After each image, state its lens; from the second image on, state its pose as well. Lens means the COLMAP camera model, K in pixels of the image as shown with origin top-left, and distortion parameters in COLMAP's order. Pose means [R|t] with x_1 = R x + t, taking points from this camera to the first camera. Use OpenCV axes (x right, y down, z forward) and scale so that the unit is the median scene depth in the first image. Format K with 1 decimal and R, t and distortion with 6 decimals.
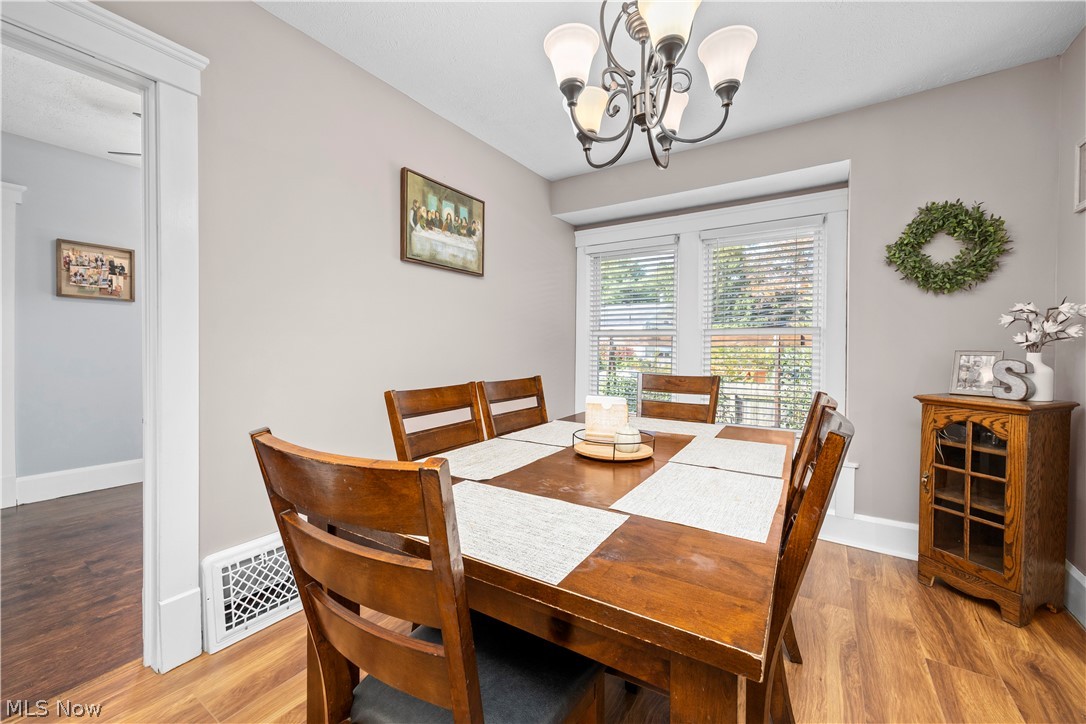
lens RADIAL K [[426.1, 0, 542.0], [0, 426.1, 353.2], [0, 0, 1]] dist [-0.000677, -0.000548]
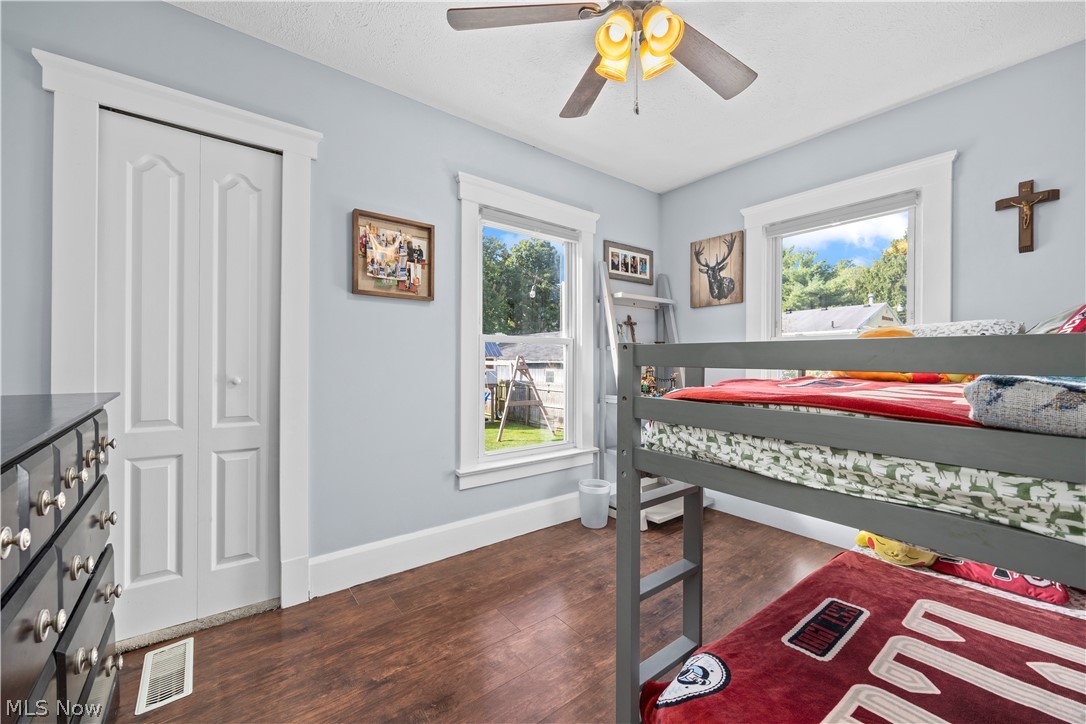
lens RADIAL K [[426.1, 0, 543.9], [0, 426.1, 362.7], [0, 0, 1]] dist [-0.000677, -0.000548]
pose [[0.940250, -0.005180, -0.340446, -0.610192], [0.001409, 0.999935, -0.011324, -0.012830], [0.340482, 0.010167, 0.940196, 0.453228]]
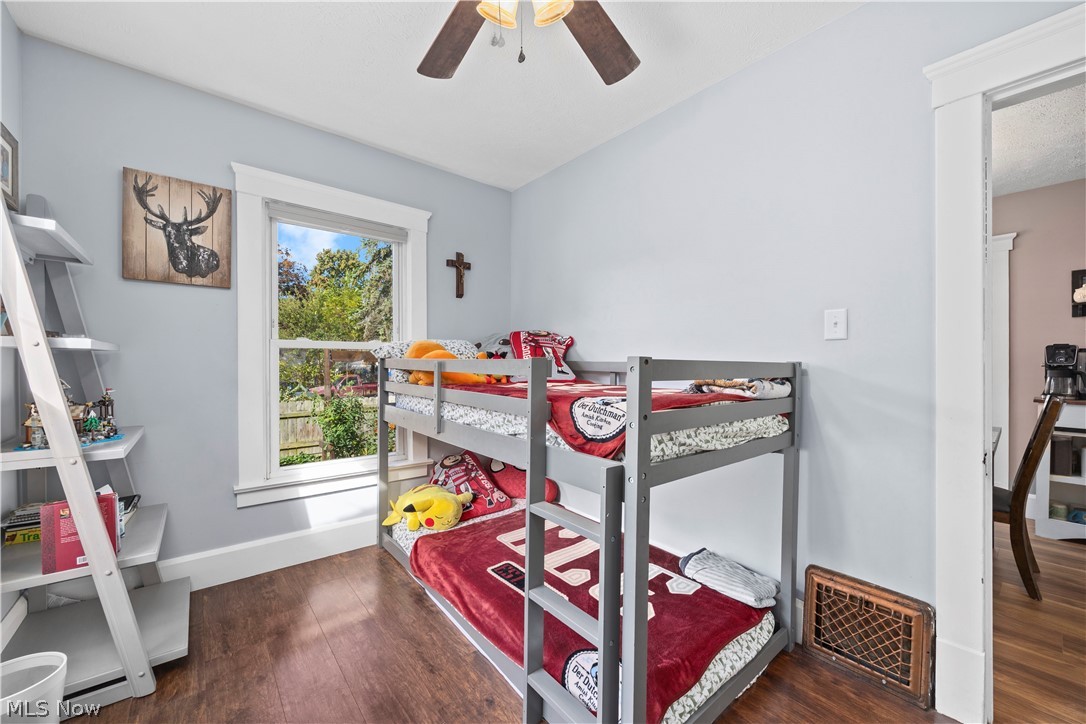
lens RADIAL K [[426.1, 0, 538.1], [0, 426.1, 363.7], [0, 0, 1]] dist [-0.000677, -0.000548]
pose [[0.305477, -0.005769, 0.952182, -0.673639], [0.010725, 0.999939, 0.002618, -0.015559], [-0.952139, 0.009412, 0.305520, 0.506741]]
